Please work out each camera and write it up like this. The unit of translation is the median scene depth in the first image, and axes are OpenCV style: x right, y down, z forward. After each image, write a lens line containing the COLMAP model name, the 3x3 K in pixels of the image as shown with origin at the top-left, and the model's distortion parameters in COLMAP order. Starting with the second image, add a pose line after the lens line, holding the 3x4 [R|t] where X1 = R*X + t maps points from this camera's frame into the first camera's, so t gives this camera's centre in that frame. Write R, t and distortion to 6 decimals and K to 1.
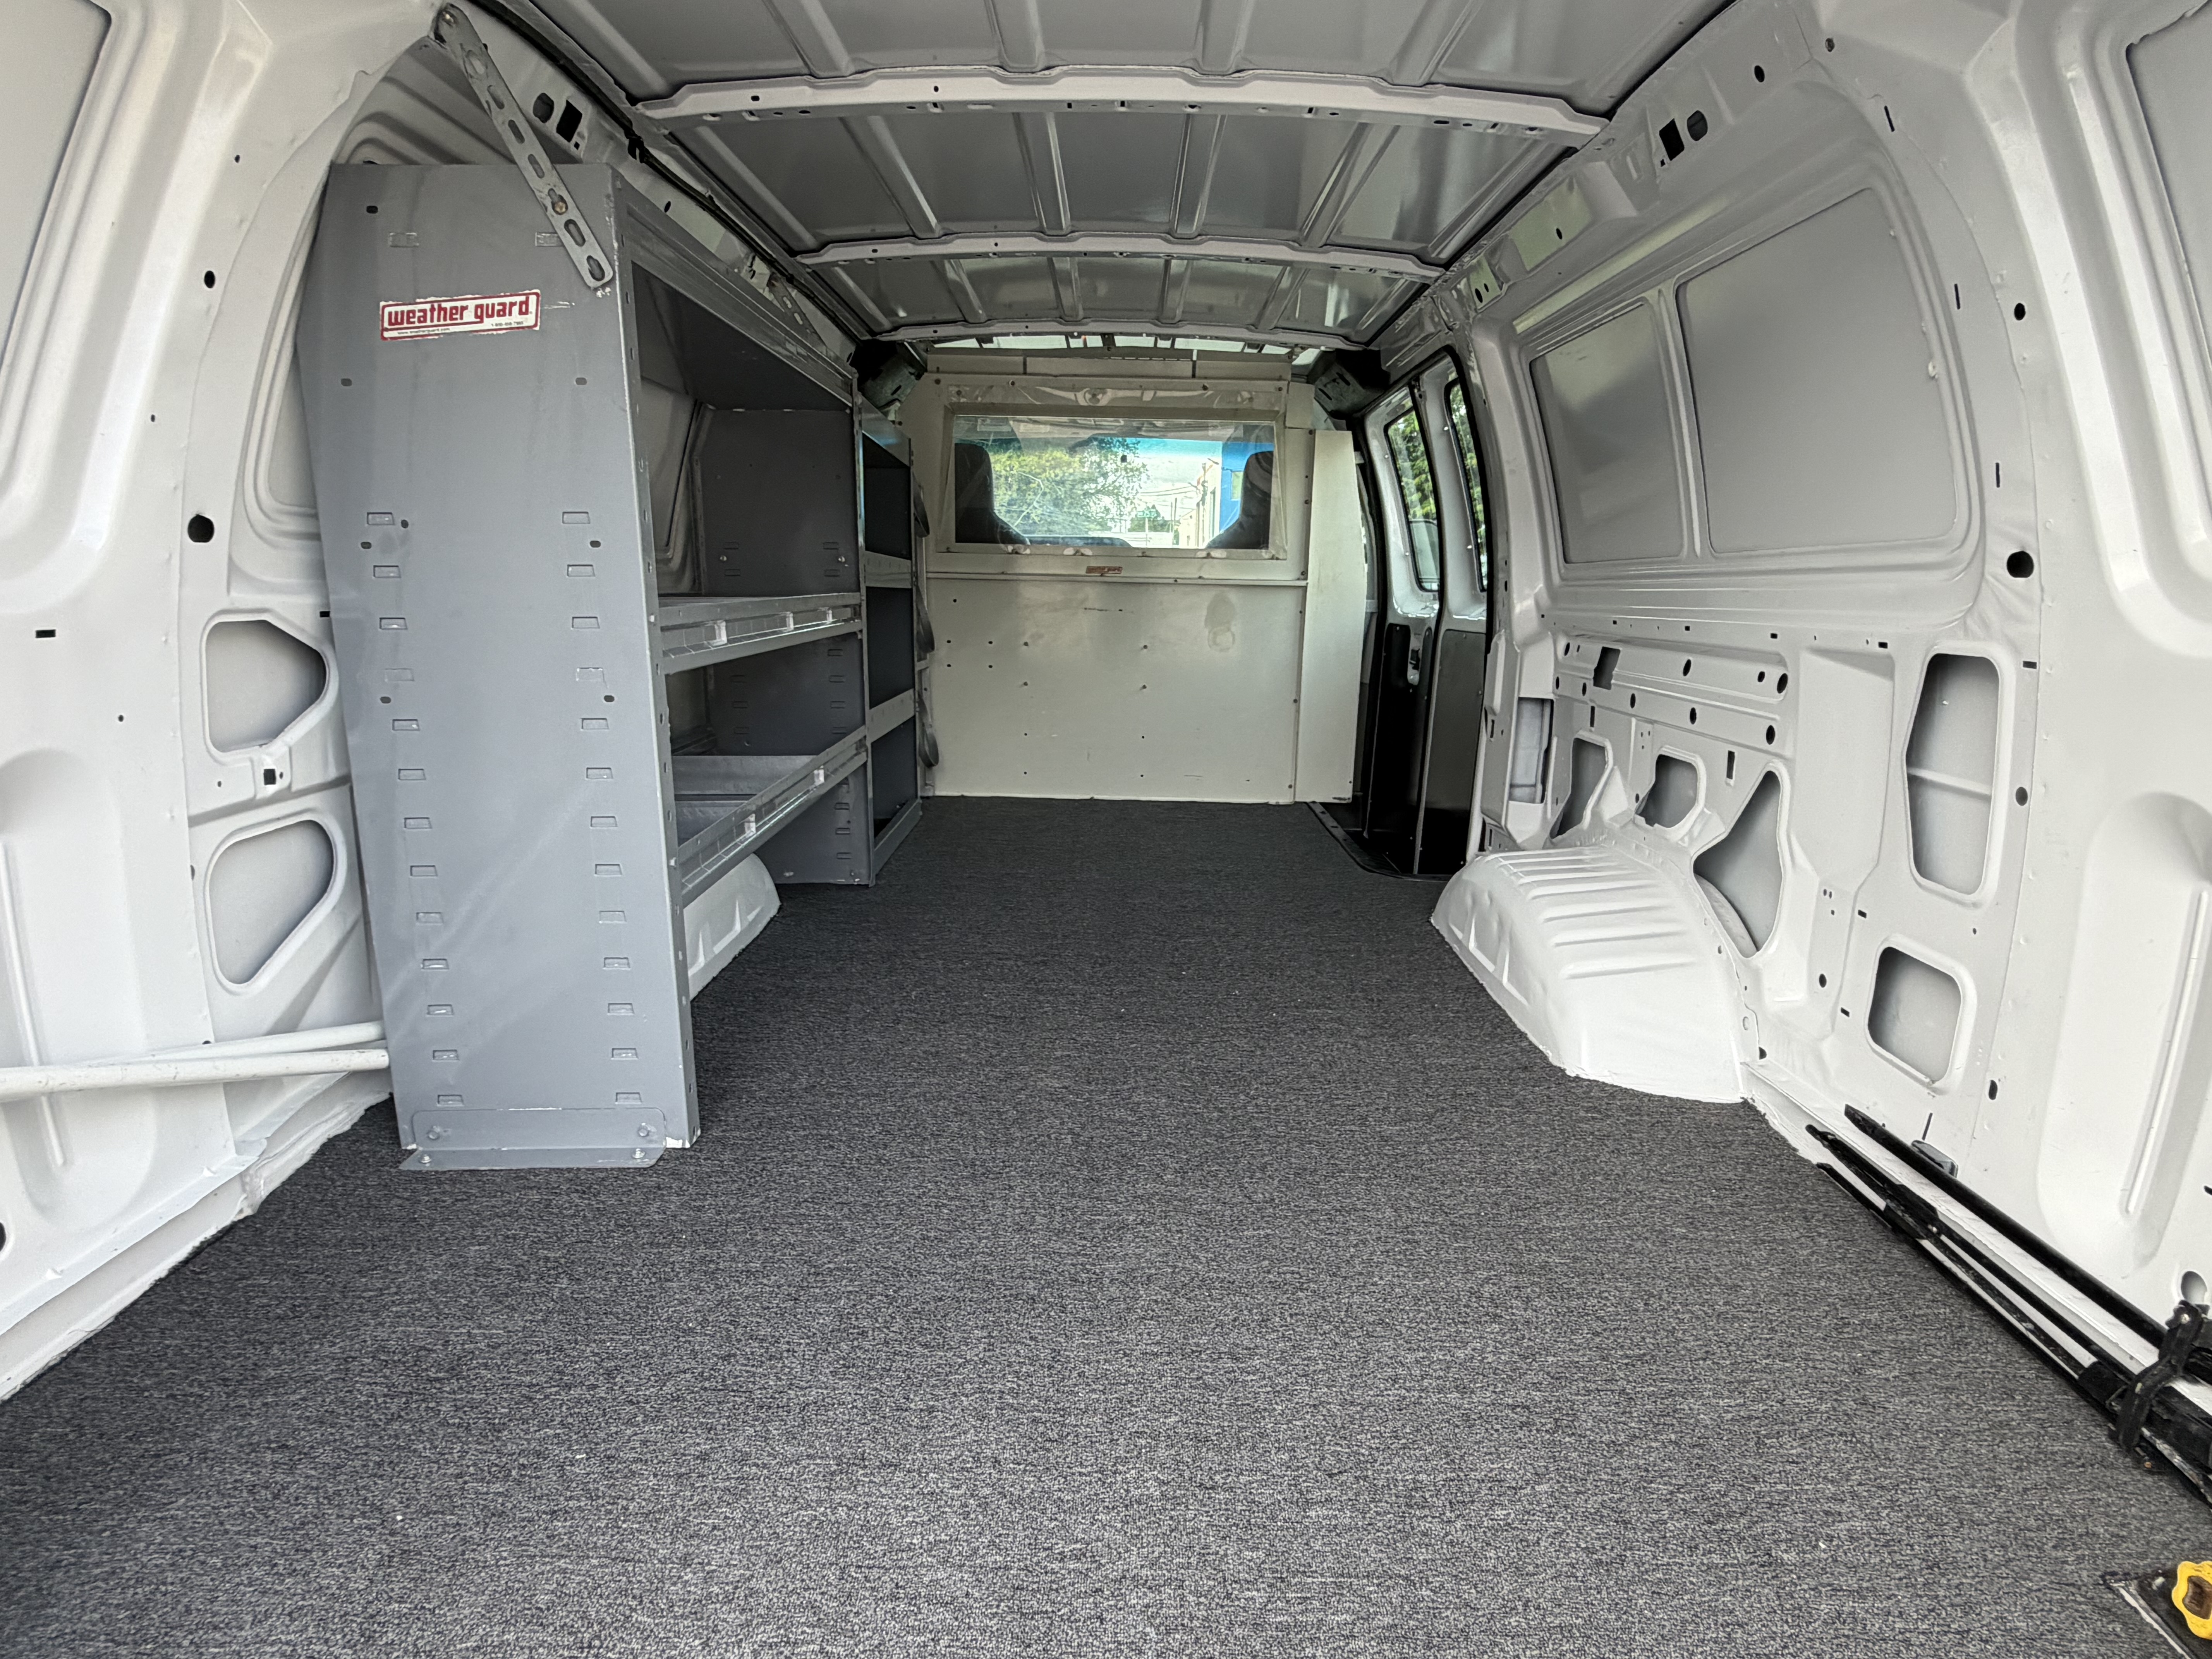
lens RADIAL K [[1208.8, 0, 1108.5], [0, 1208.8, 839.3], [0, 0, 1]] dist [-0.003578, 0.001478]
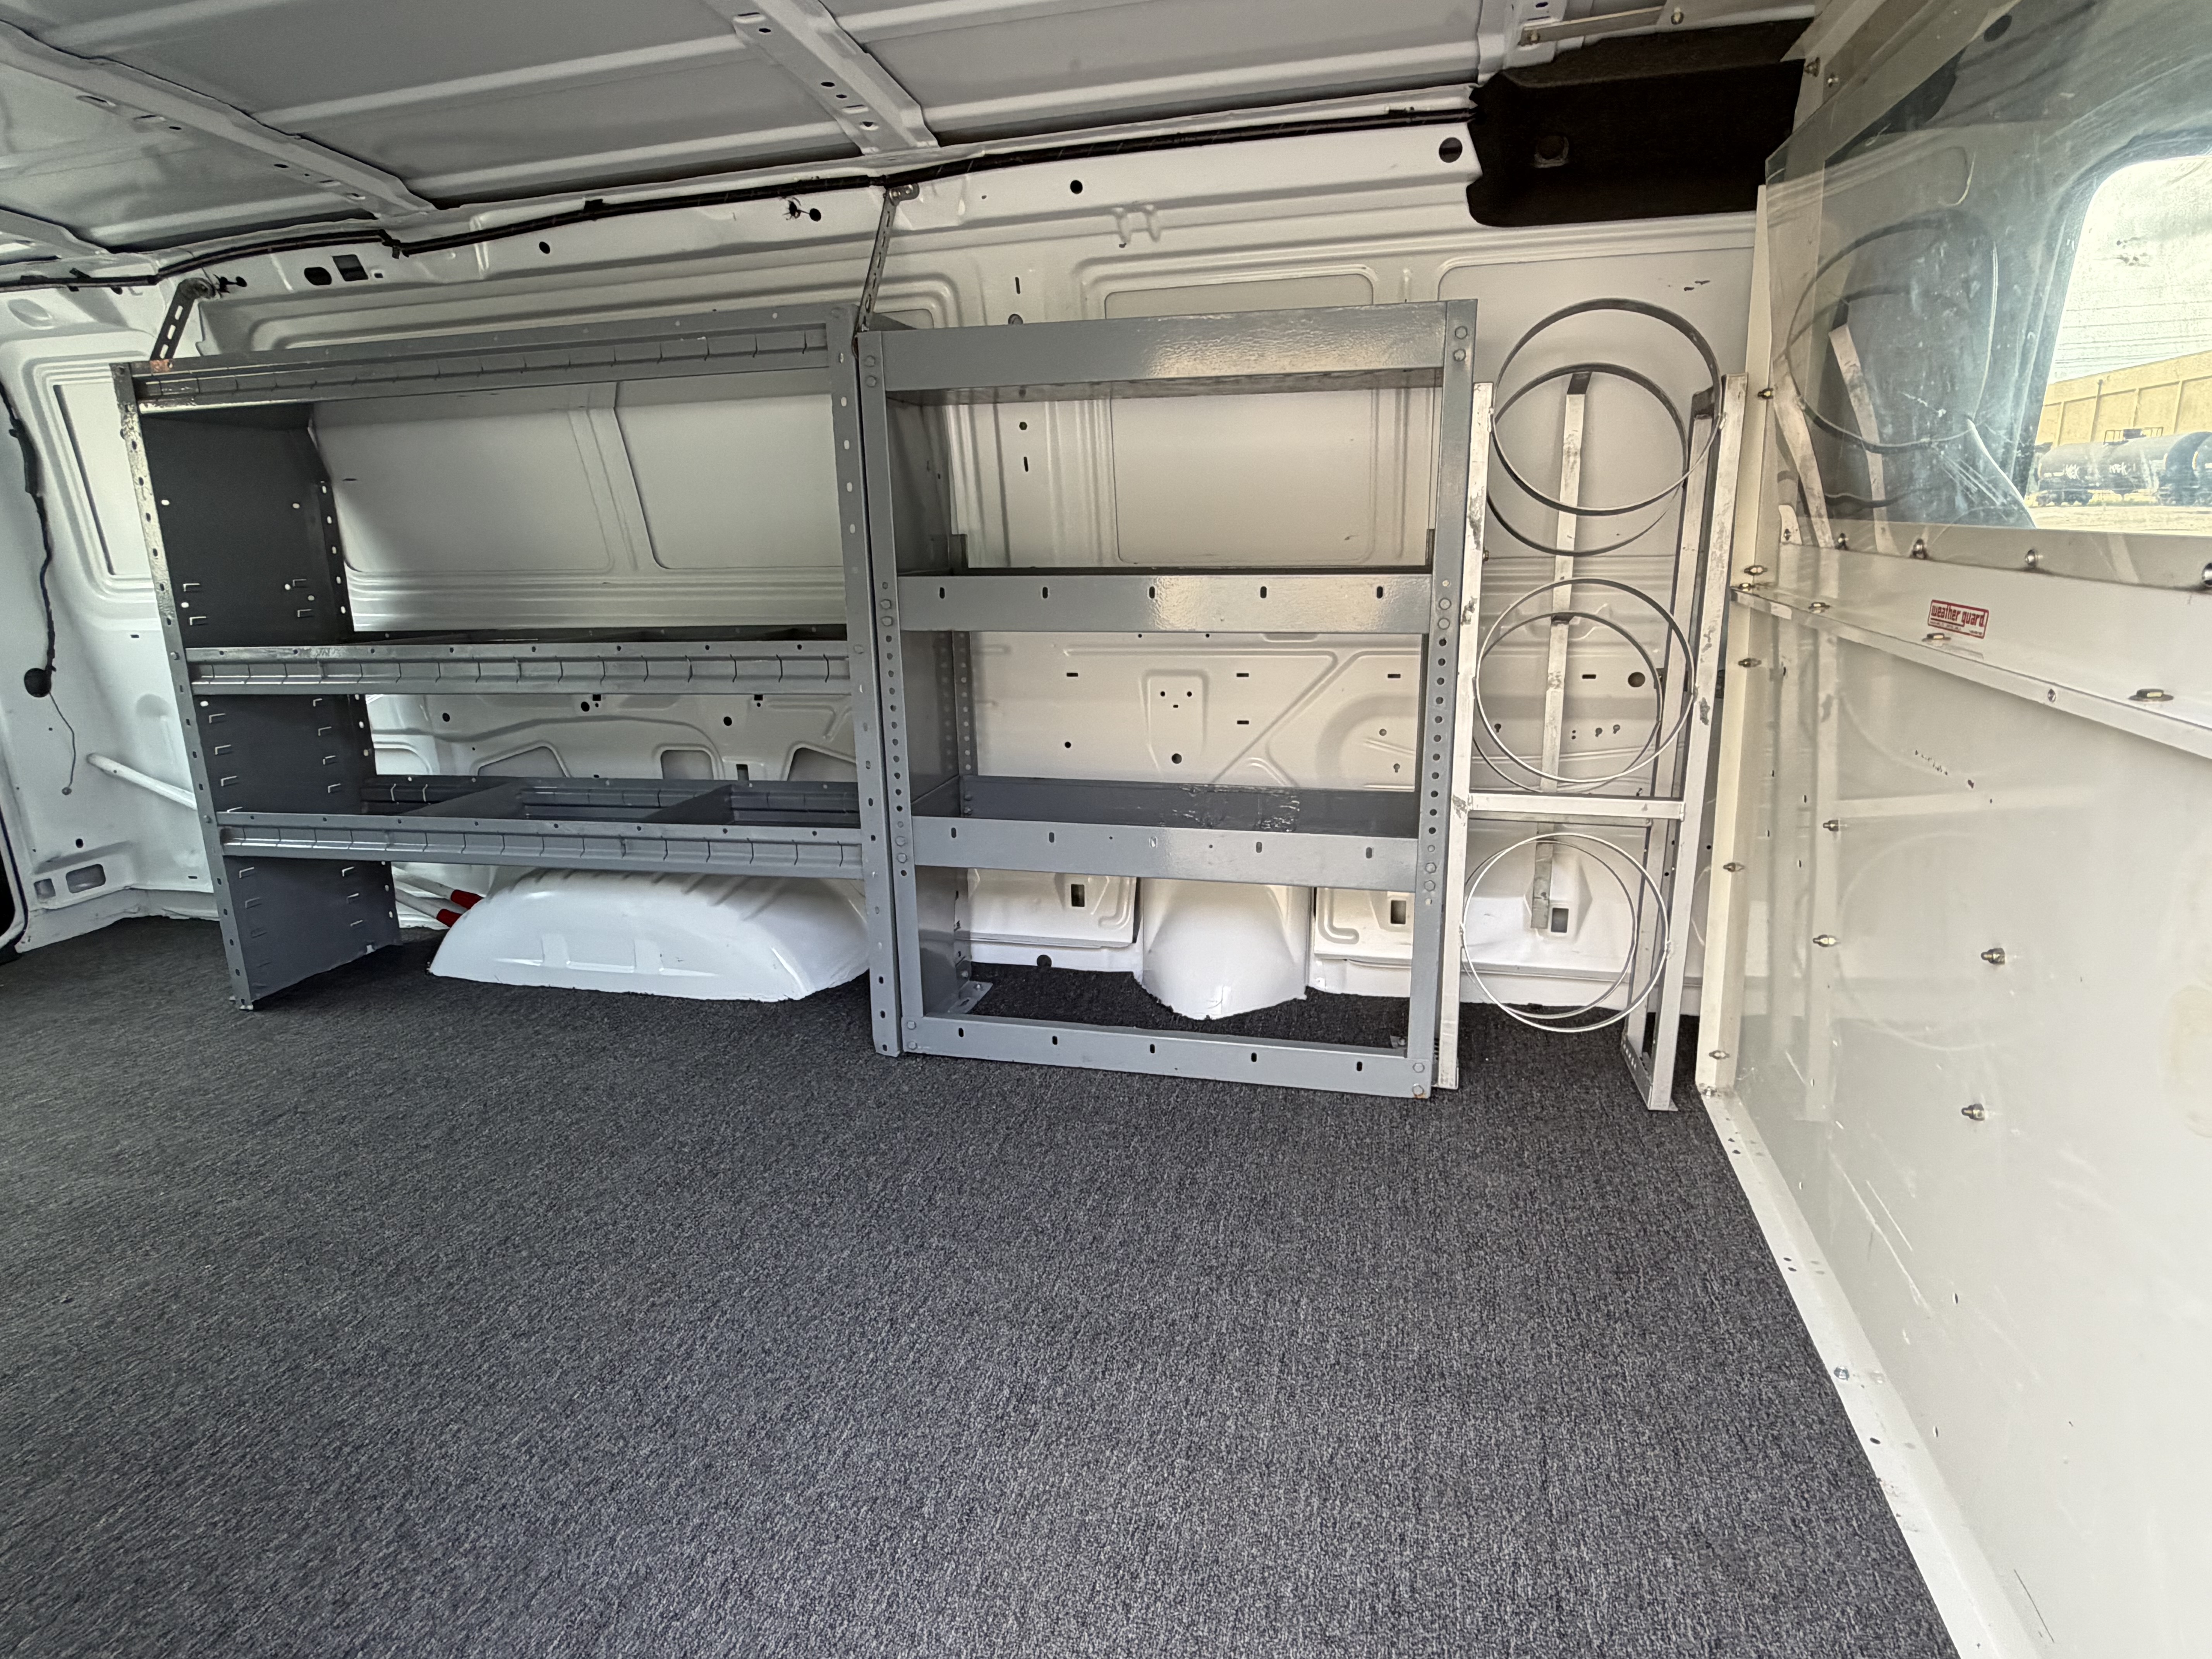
lens RADIAL K [[1208.8, 0, 1102.3], [0, 1208.8, 825.2], [0, 0, 1]] dist [-0.003578, 0.001478]
pose [[-0.245219, 0.231274, -0.941478, 0.613549], [-0.178018, 0.943874, 0.278230, -0.465023], [0.952983, 0.235827, -0.190285, 1.871156]]
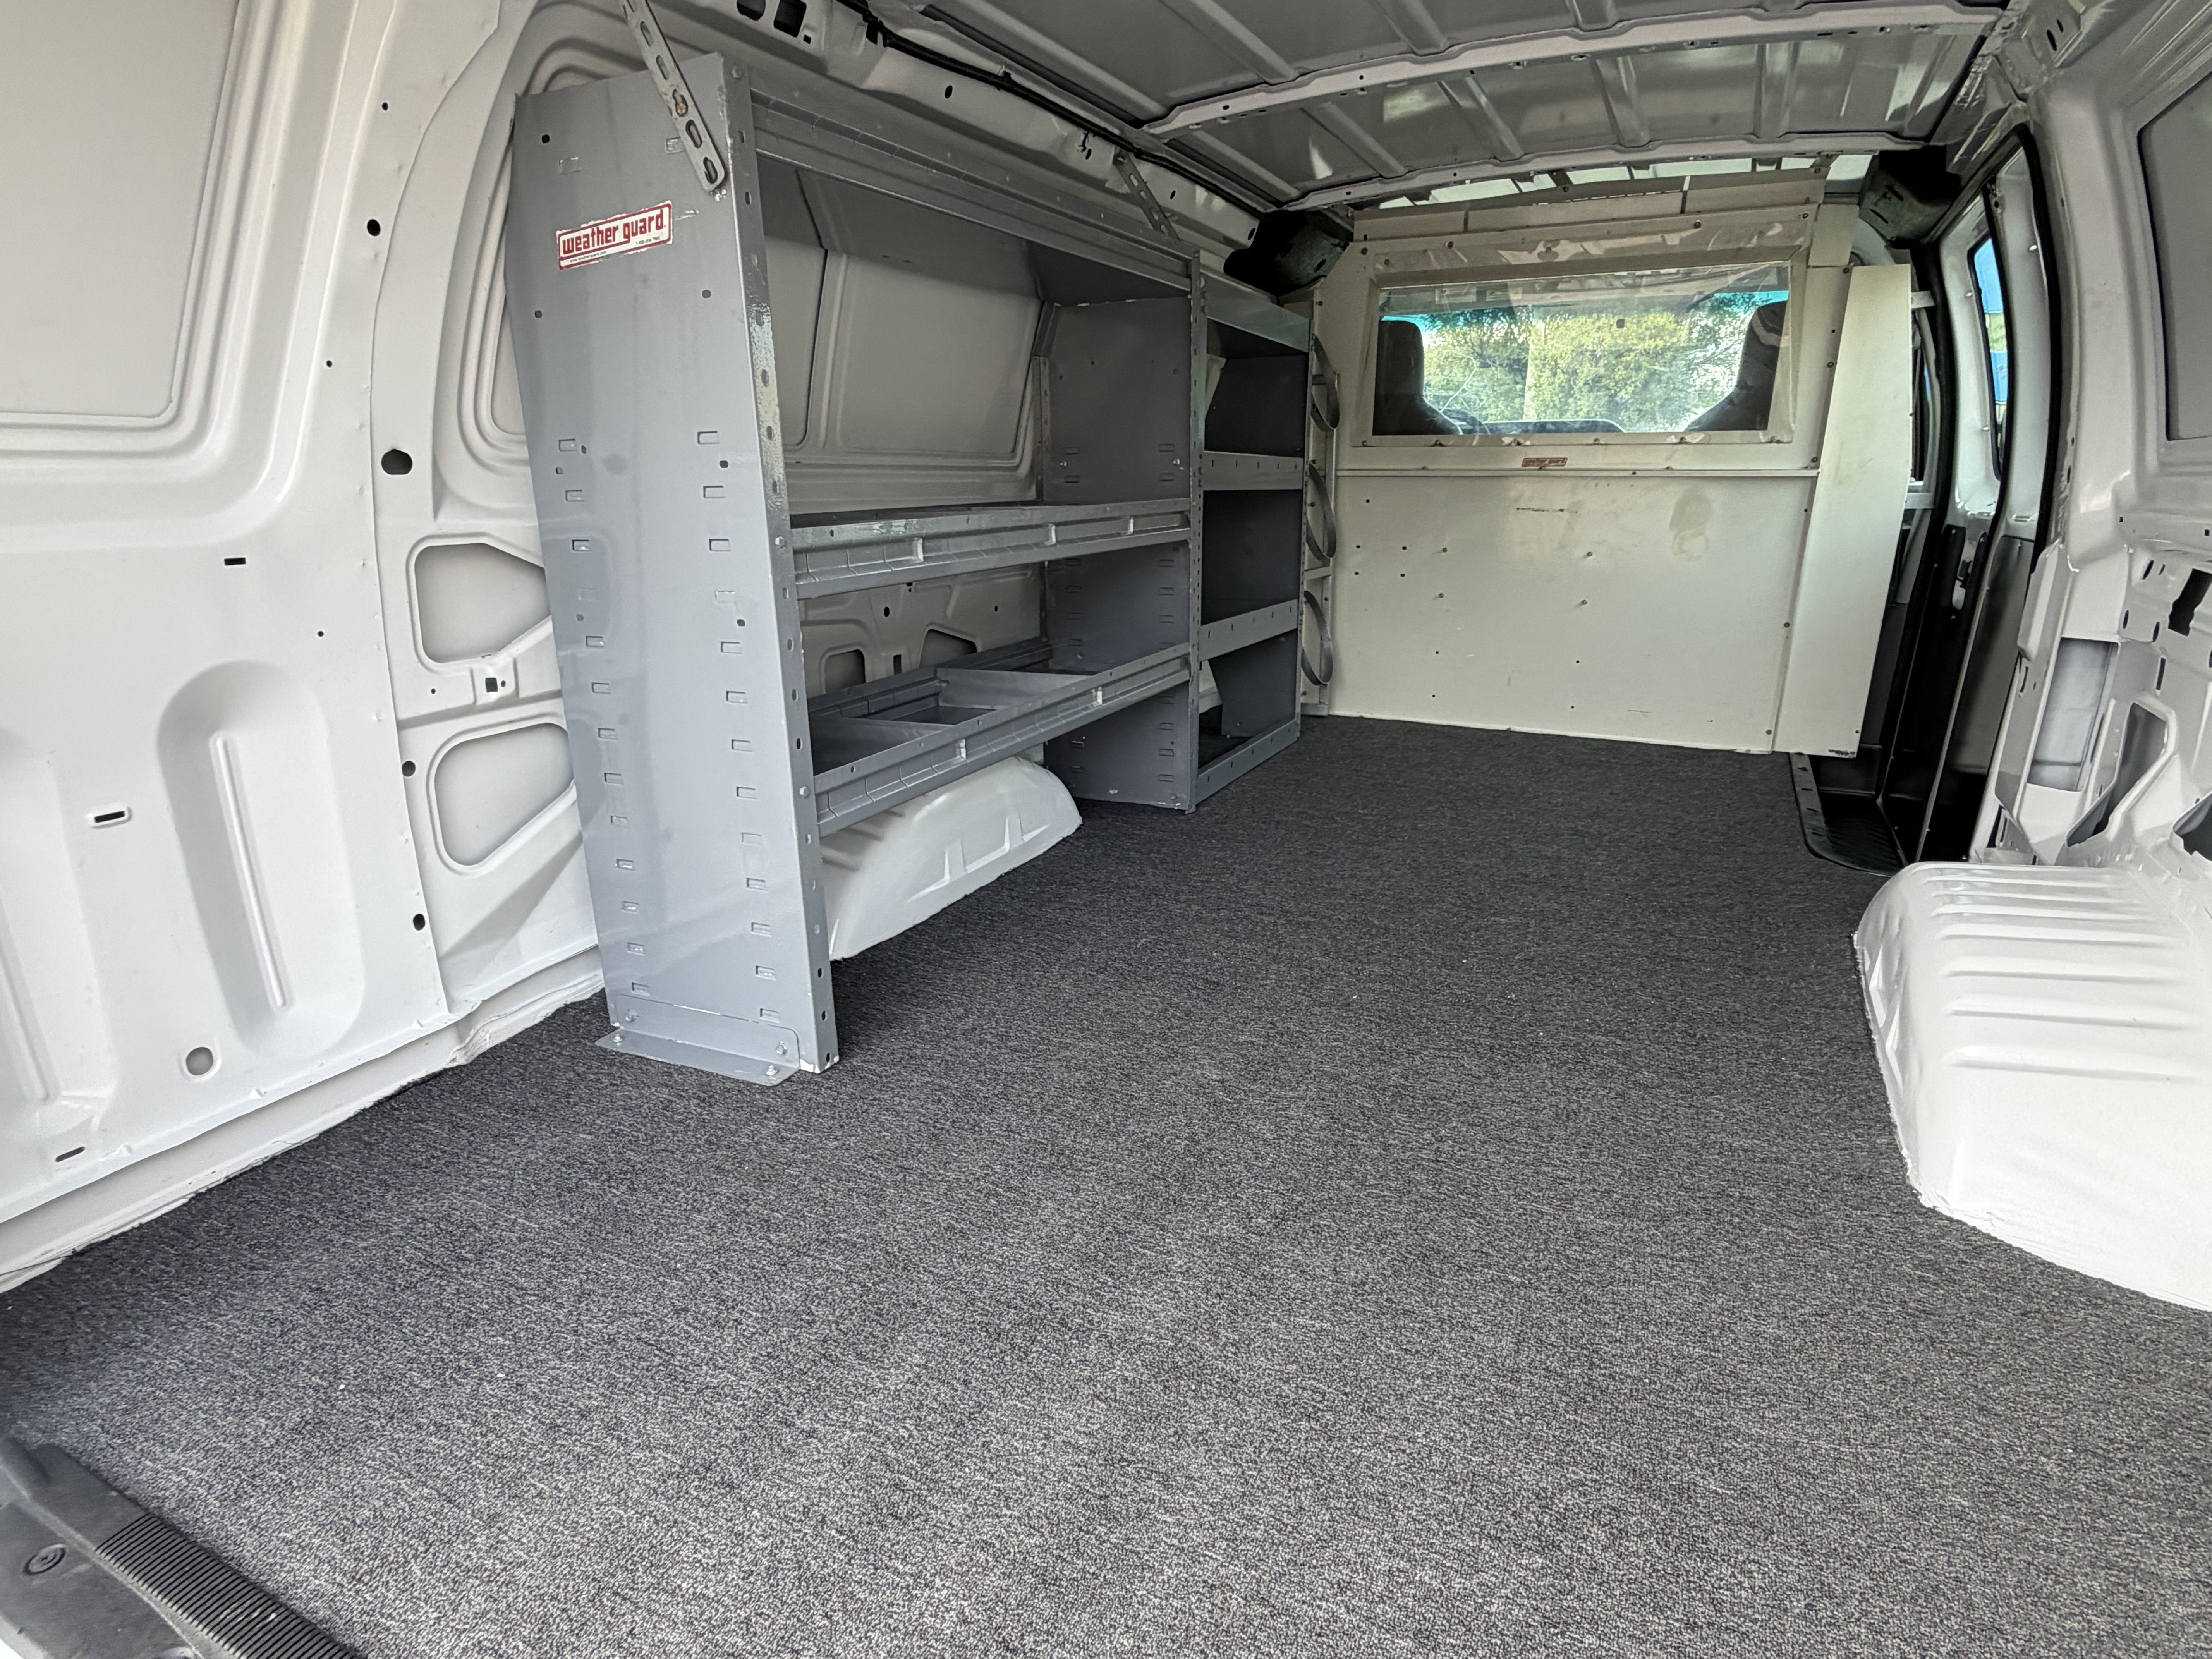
lens RADIAL K [[1208.8, 0, 1088.6], [0, 1208.8, 839.1], [0, 0, 1]] dist [-0.003578, 0.001478]
pose [[0.894446, 0.108908, -0.433711, 0.224645], [-0.072073, 0.992319, 0.100543, -0.046617], [0.441330, -0.058671, 0.895425, 0.175198]]
